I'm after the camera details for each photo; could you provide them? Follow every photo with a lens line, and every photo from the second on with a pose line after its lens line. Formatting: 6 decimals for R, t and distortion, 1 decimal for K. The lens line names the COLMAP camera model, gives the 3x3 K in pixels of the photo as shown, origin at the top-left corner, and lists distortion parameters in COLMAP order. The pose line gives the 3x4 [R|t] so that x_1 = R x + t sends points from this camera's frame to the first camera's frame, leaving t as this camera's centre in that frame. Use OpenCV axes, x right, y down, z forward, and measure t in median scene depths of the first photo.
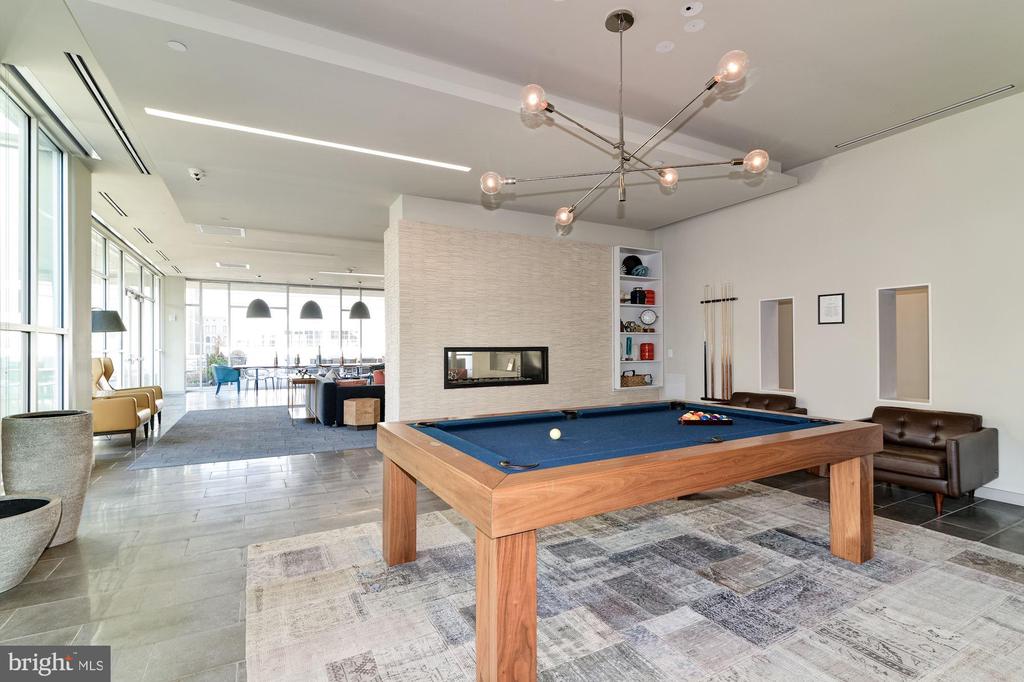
lens RADIAL K [[476.3, 0, 517.4], [0, 476.3, 344.6], [0, 0, 1]] dist [0.000621, 0.000035]
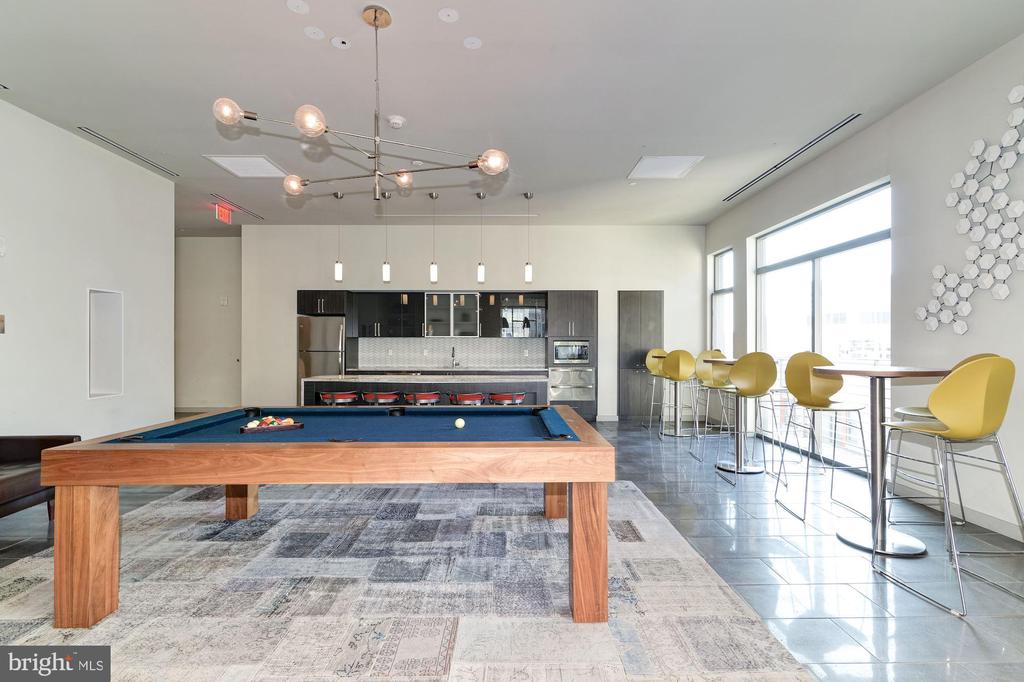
lens RADIAL K [[476.3, 0, 517.4], [0, 476.3, 344.6], [0, 0, 1]] dist [0.000621, 0.000035]
pose [[-0.883639, 0.006121, 0.468130, -0.537357], [0.001252, 0.999942, -0.010712, 0.009590], [-0.468168, -0.008879, -0.883595, 1.821900]]
